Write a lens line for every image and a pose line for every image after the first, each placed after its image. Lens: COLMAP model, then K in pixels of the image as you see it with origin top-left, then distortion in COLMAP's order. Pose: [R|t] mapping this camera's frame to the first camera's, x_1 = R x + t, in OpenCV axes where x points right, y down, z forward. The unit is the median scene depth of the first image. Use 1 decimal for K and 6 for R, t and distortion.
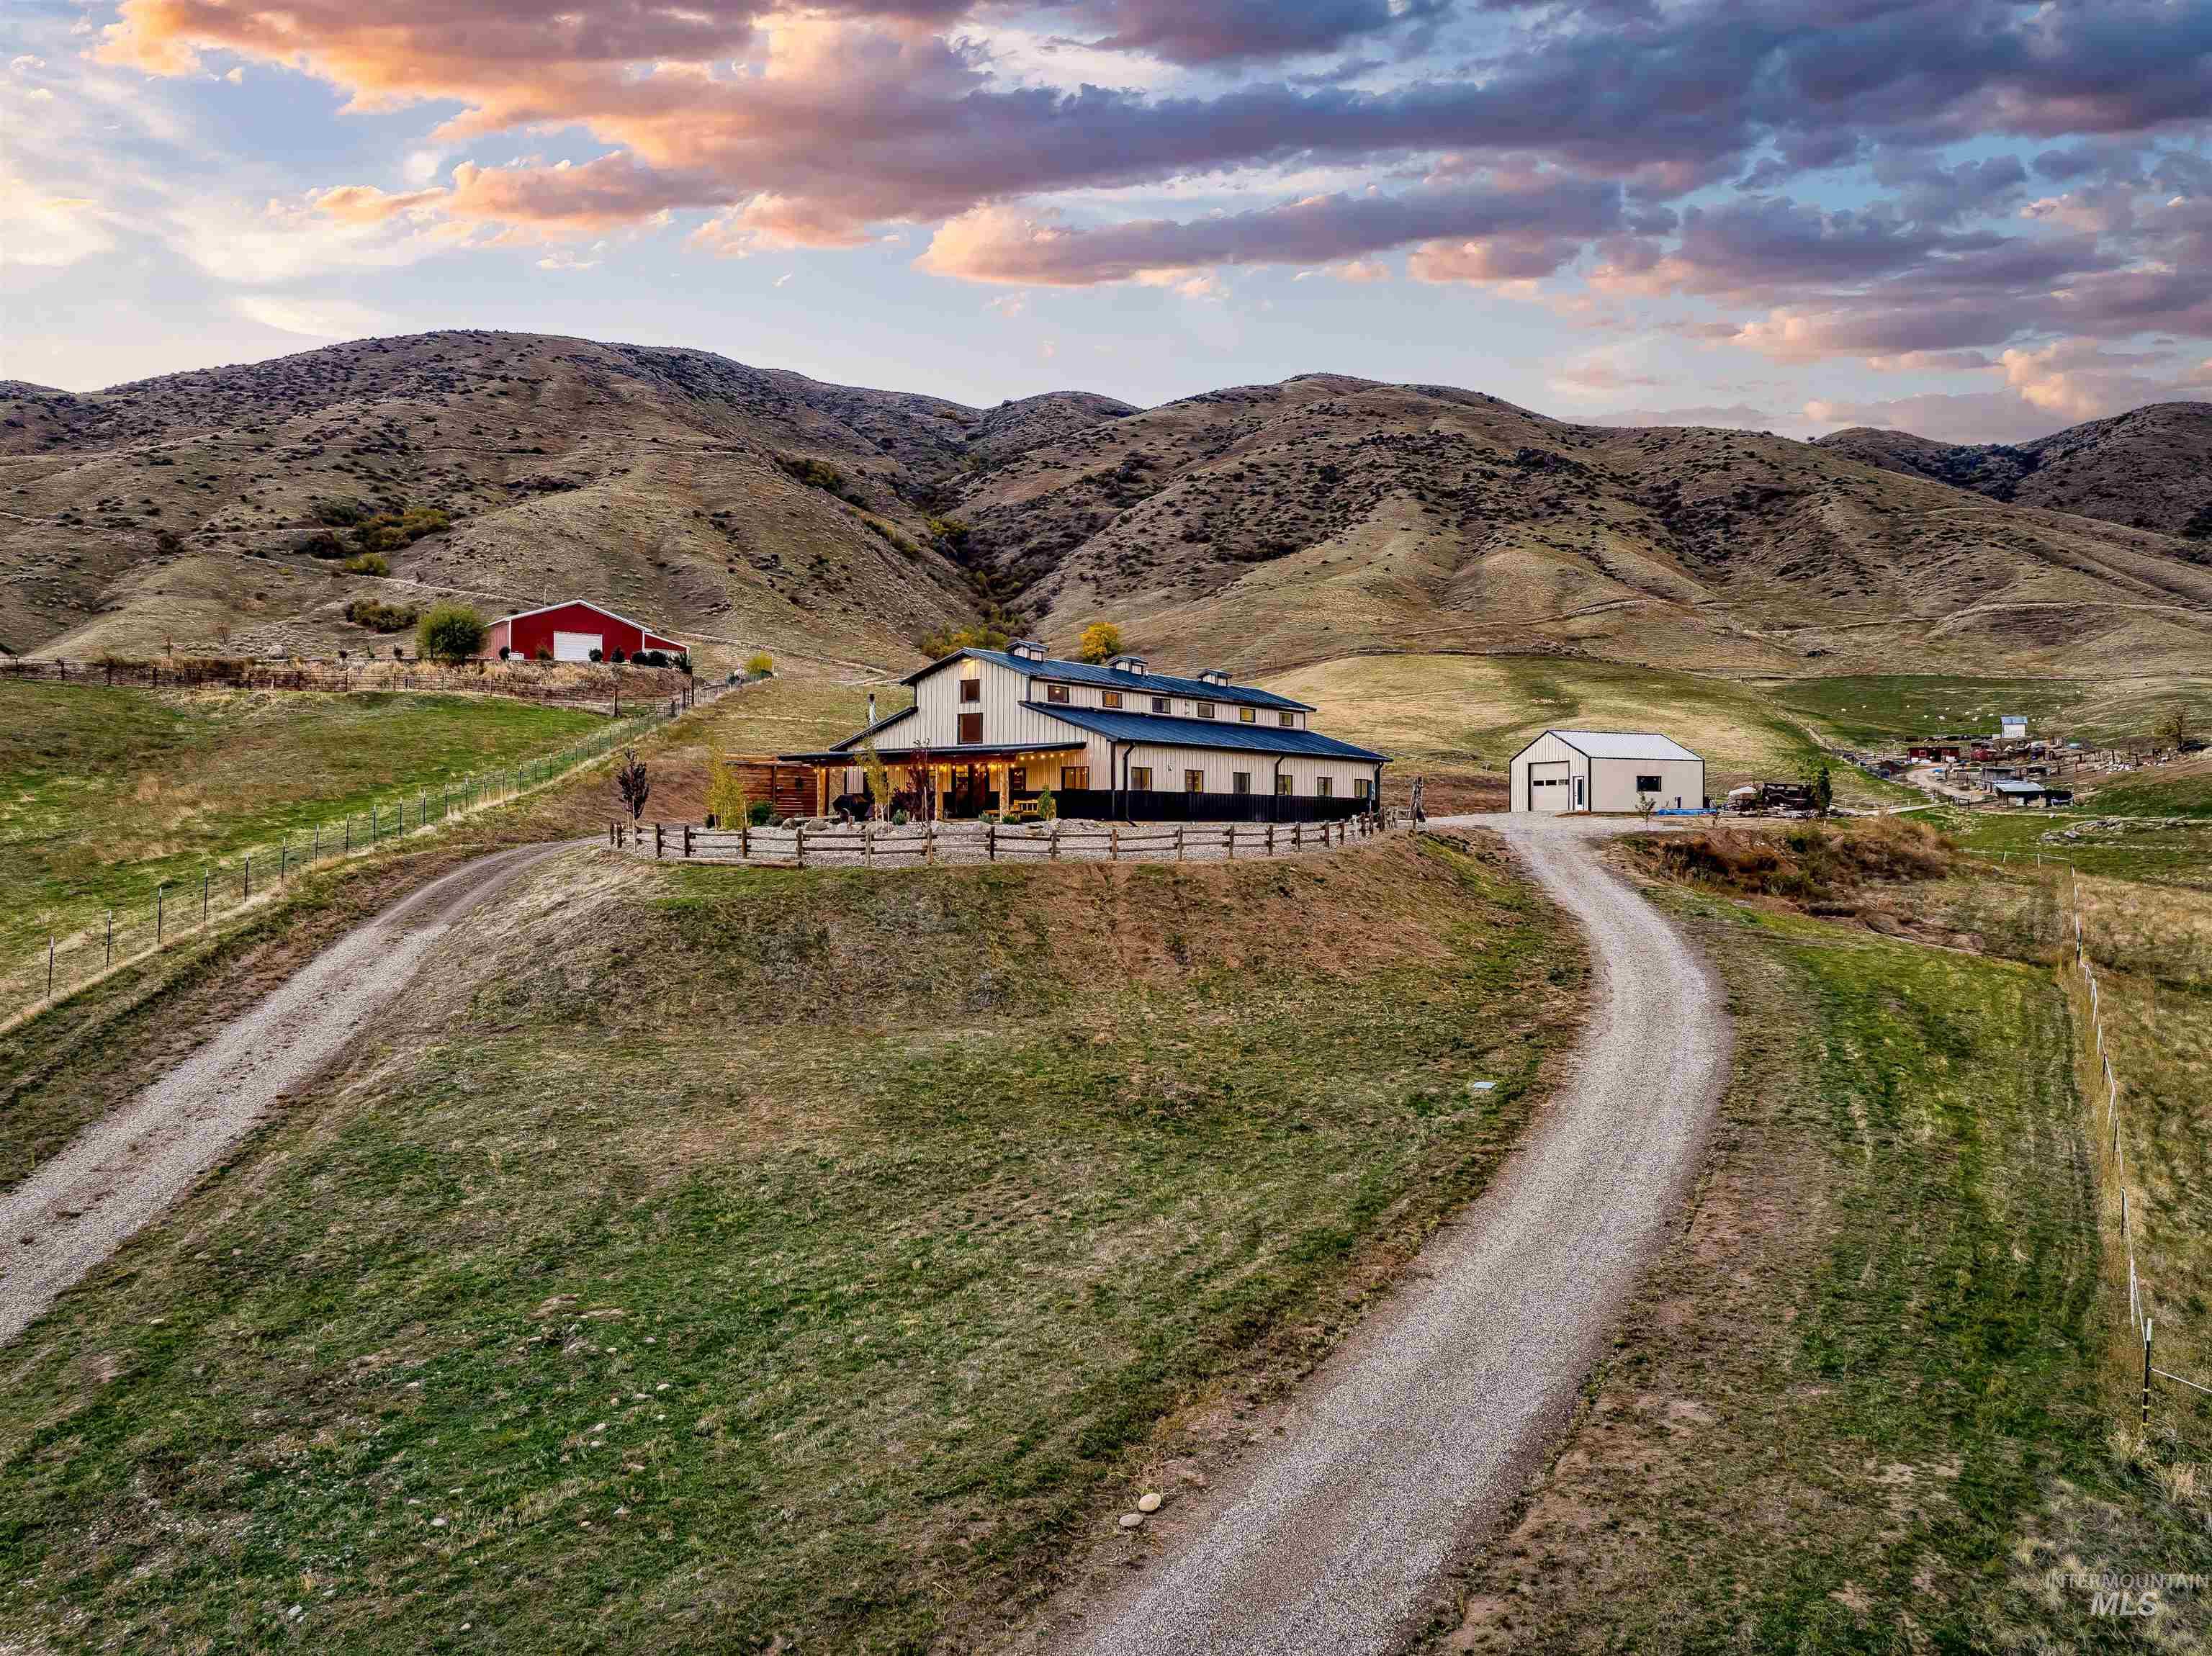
lens RADIAL K [[1562.6, 0, 1106.0], [0, 1562.6, 828.0], [0, 0, 1]] dist [-0.017637, -0.047561]
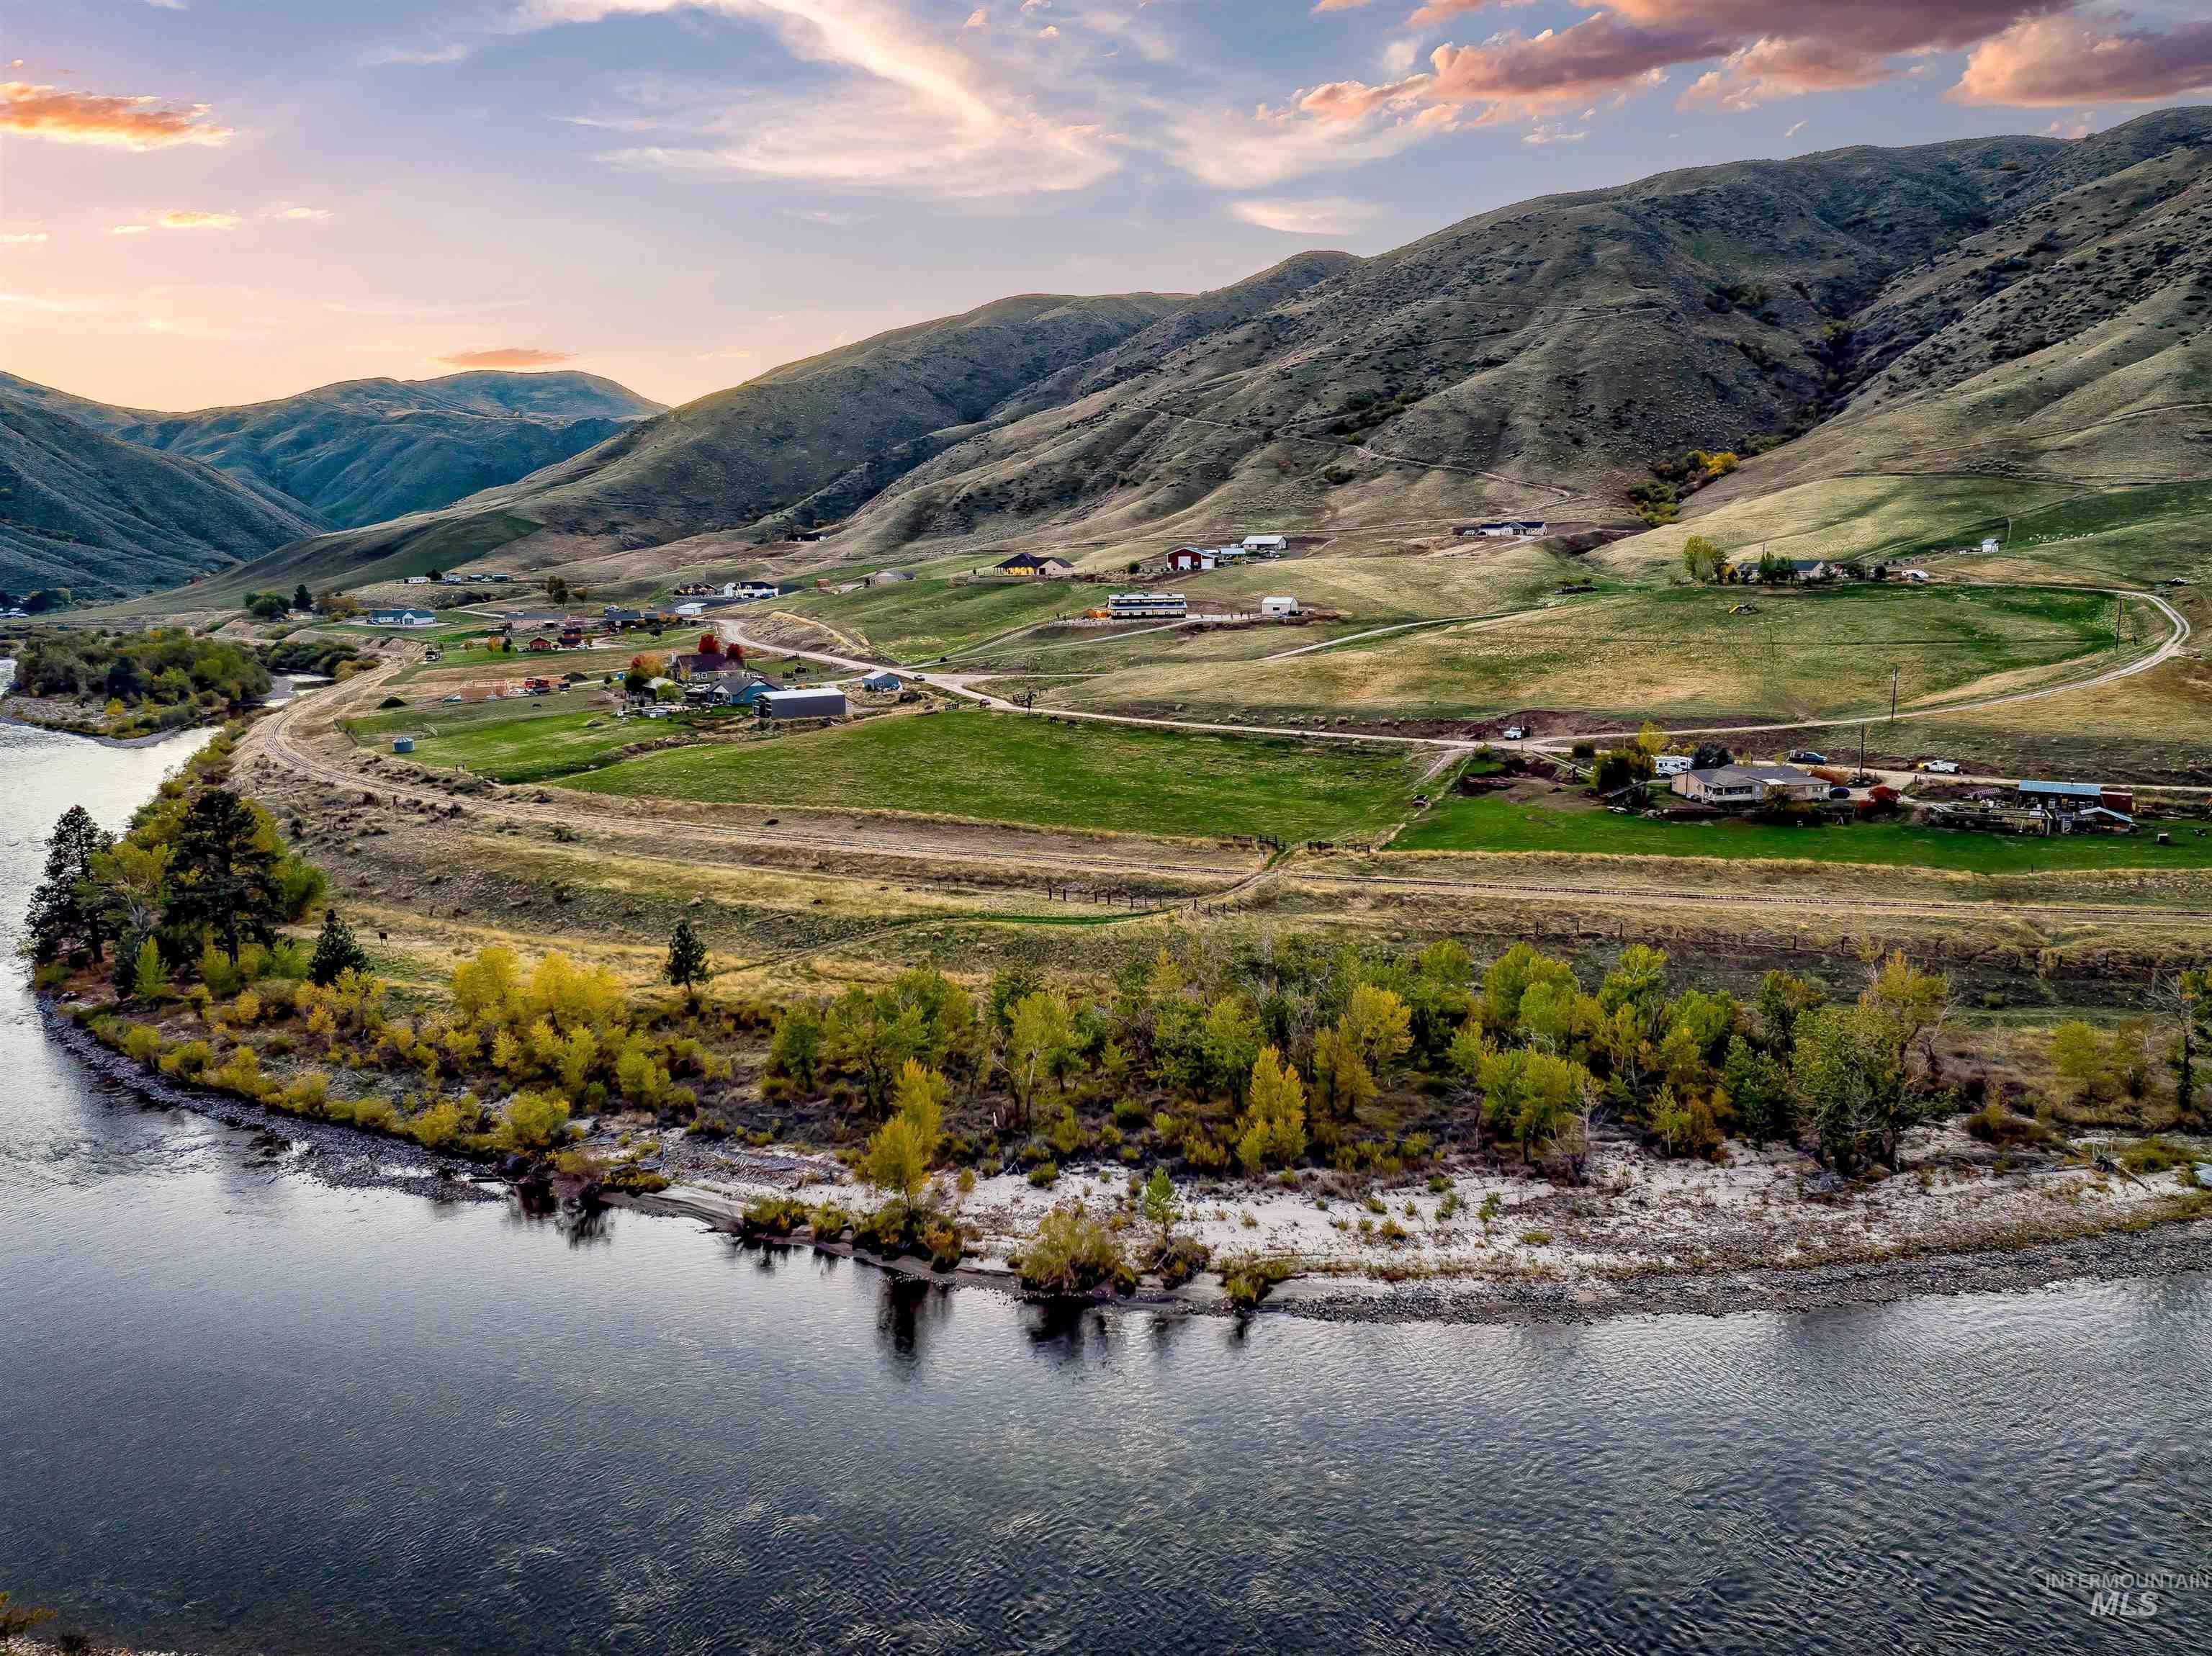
lens RADIAL K [[1596.1, 0, 1106.0], [0, 1596.1, 828.0], [0, 0, 1]] dist [-0.069625, 0.044409]
pose [[0.686528, 0.119615, -0.717197, 0.521848], [0.016351, 0.983586, 0.179695, -0.037328], [0.726919, -0.135092, 0.673304, -0.405807]]
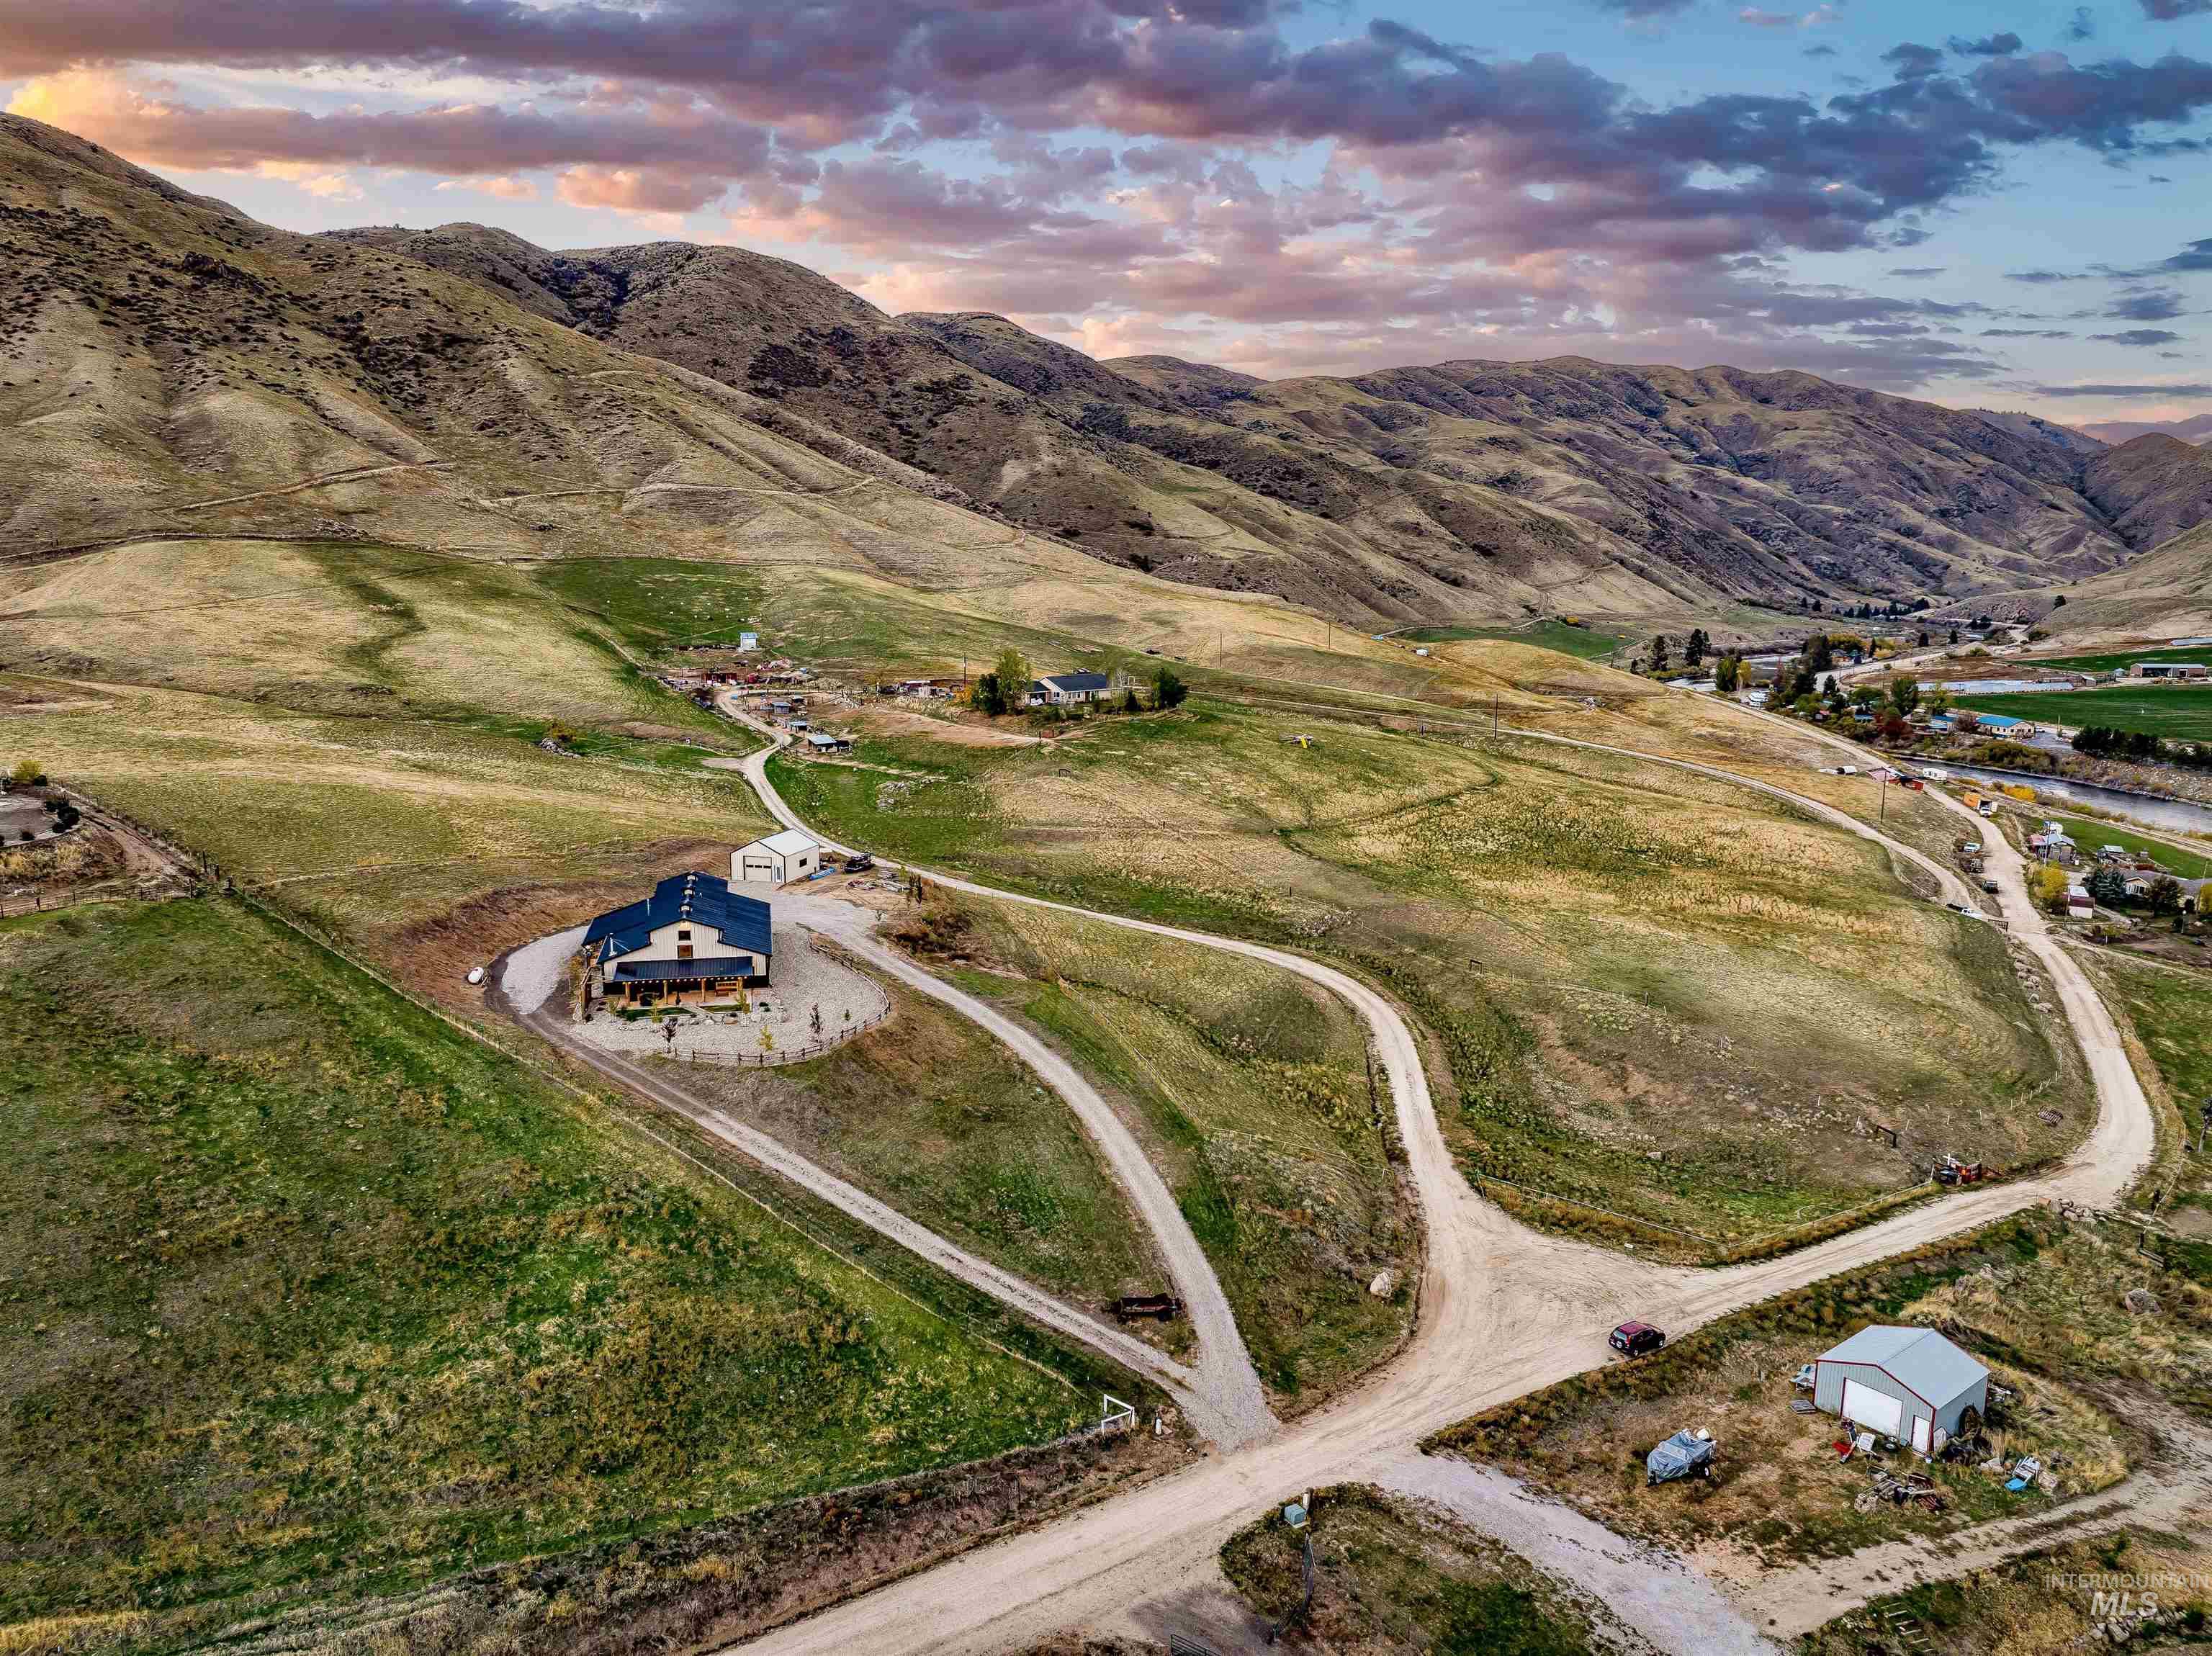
lens RADIAL K [[1554.1, 0, 1106.0], [0, 1554.1, 828.0], [0, 0, 1]] dist [-0.040202, 0.008196]
pose [[0.648024, -0.123998, 0.751458, -0.130697], [-0.006161, 0.985772, 0.167976, -0.059810], [-0.761595, -0.113482, 0.638040, -0.083320]]
